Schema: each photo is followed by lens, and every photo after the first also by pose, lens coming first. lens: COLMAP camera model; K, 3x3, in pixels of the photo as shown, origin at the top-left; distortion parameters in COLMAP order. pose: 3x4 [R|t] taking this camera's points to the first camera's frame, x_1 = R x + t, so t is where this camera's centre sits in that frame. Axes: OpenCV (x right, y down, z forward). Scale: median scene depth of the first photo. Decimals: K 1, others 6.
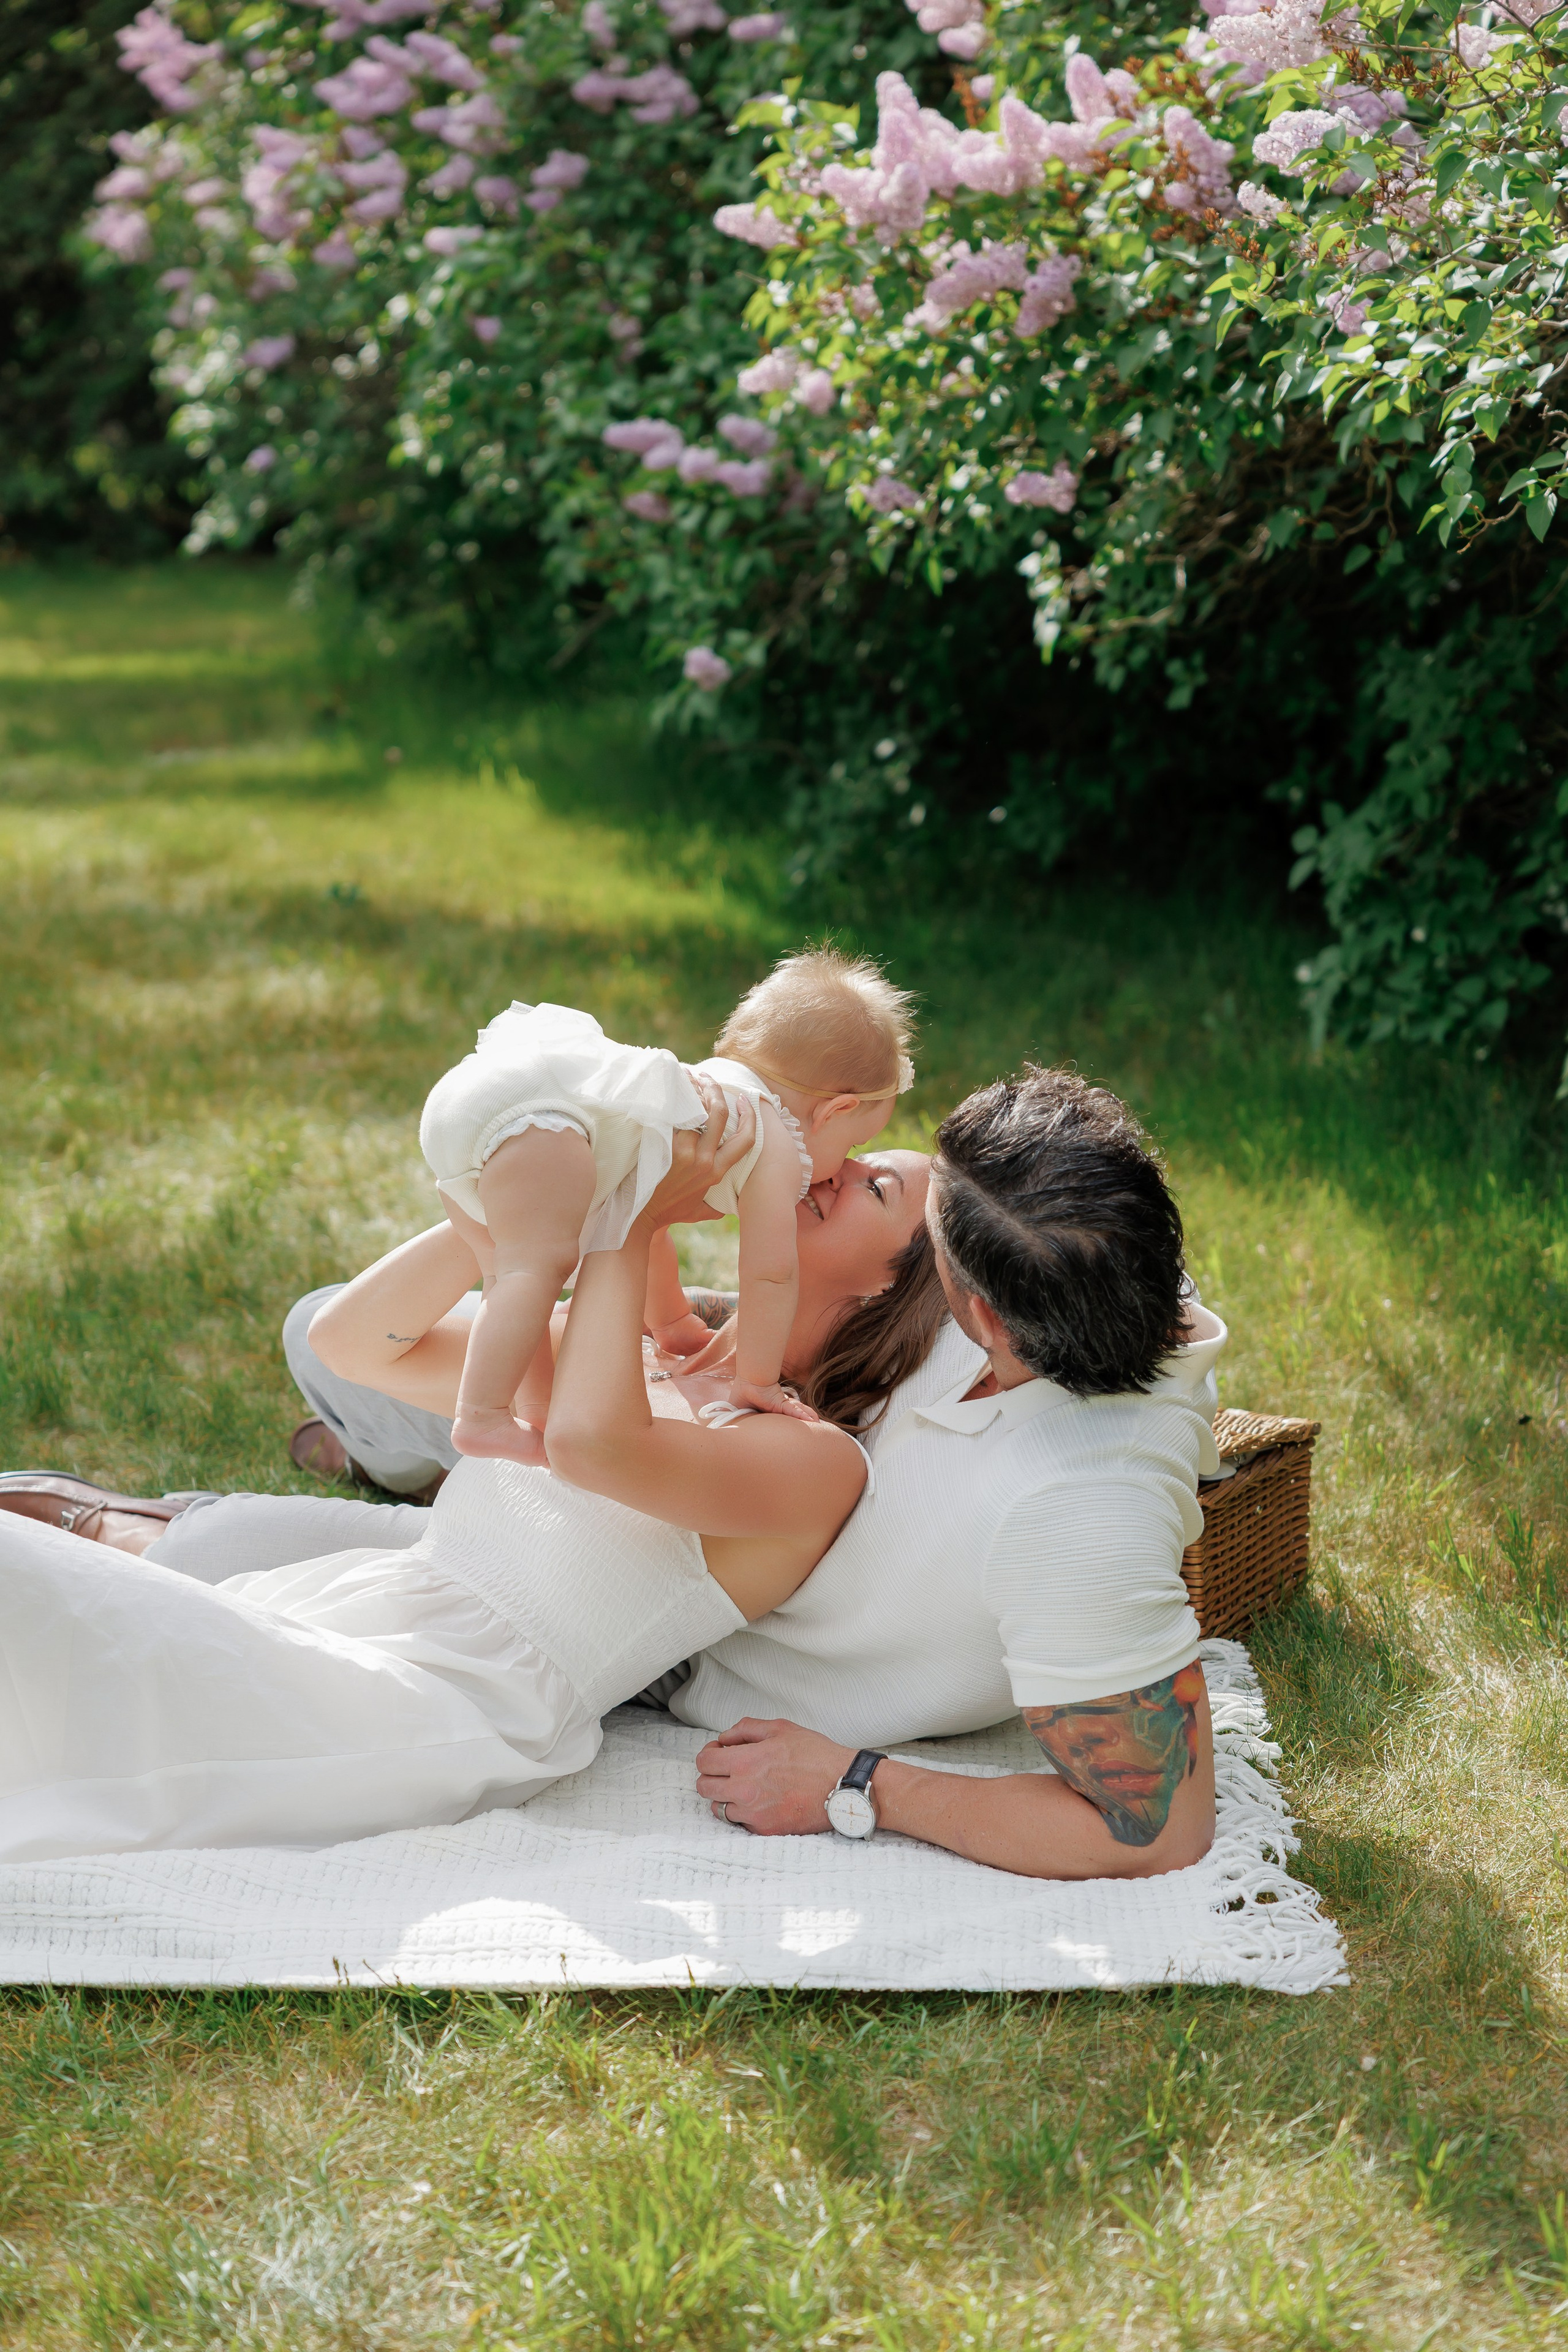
lens RADIAL K [[4603.6, 0, 790.2], [0, 4603.6, 1186.8], [0, 0, 1]] dist [0.034512, -0.116690]
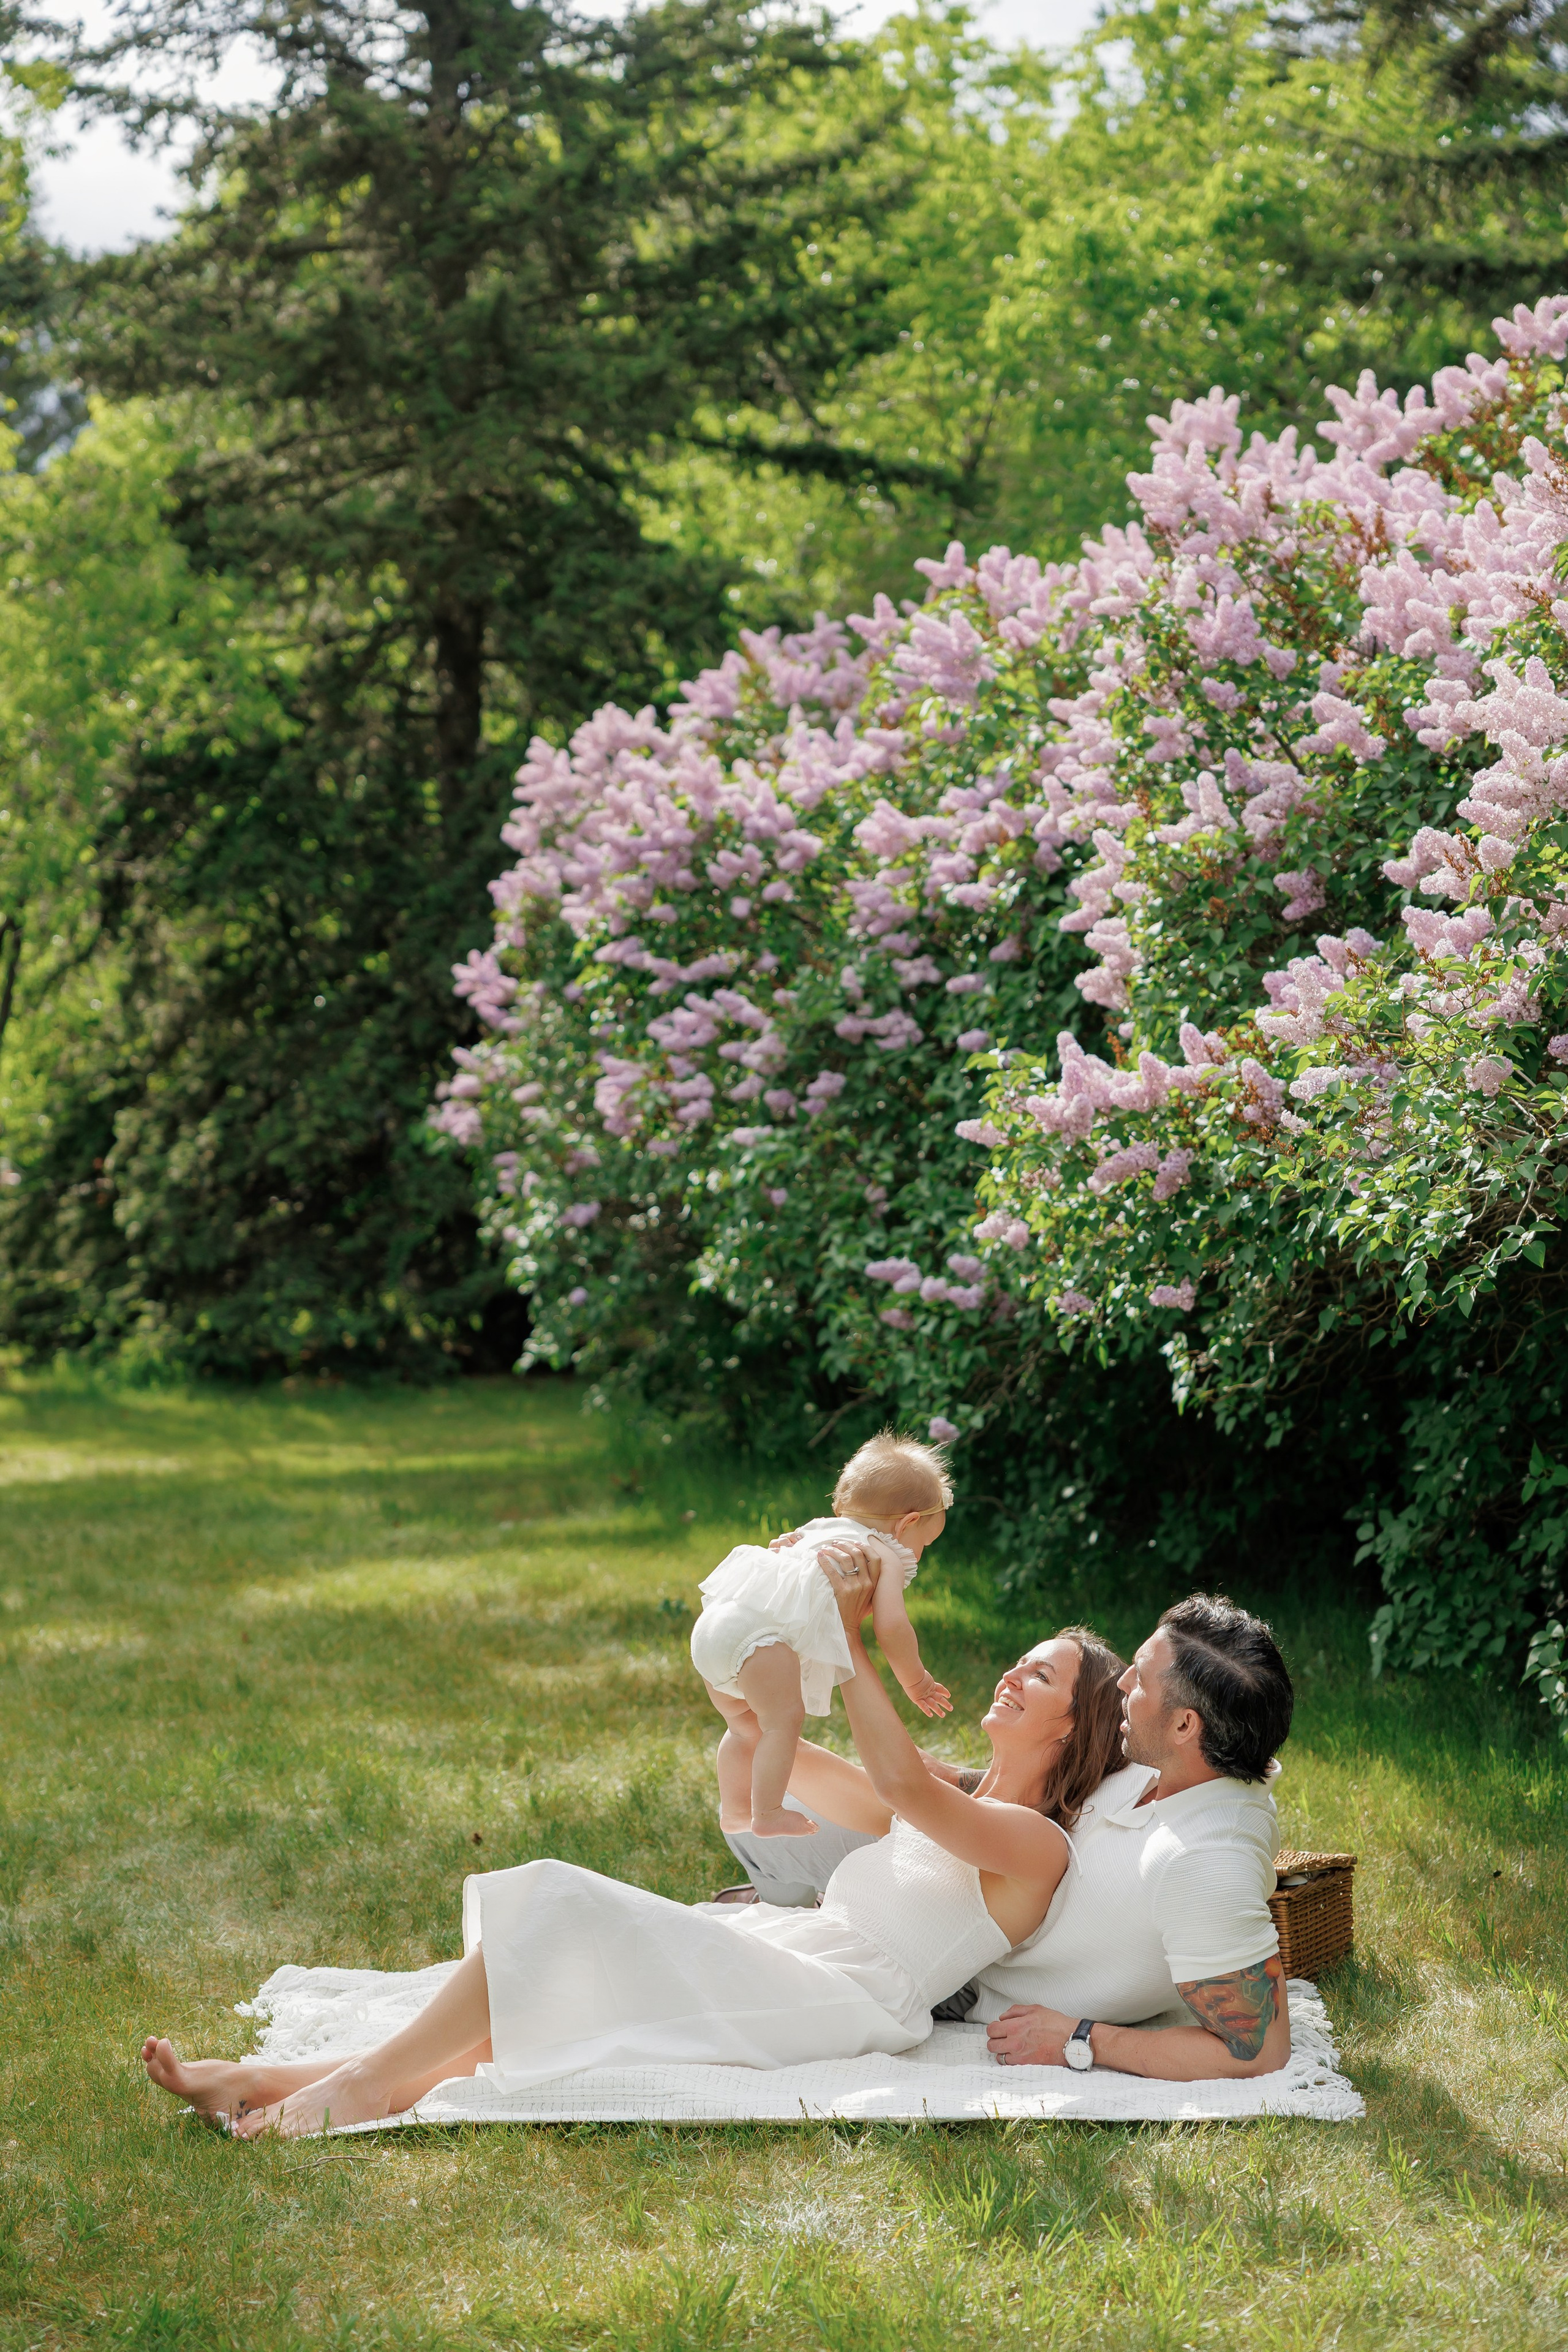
lens RADIAL K [[4603.6, 0, 790.2], [0, 4603.6, 1186.8], [0, 0, 1]] dist [0.034512, -0.116690]
pose [[0.999226, -0.021934, -0.032648, -0.019409], [0.015722, 0.983607, -0.179639, 0.076183], [0.036053, 0.178986, 0.983191, -0.460049]]
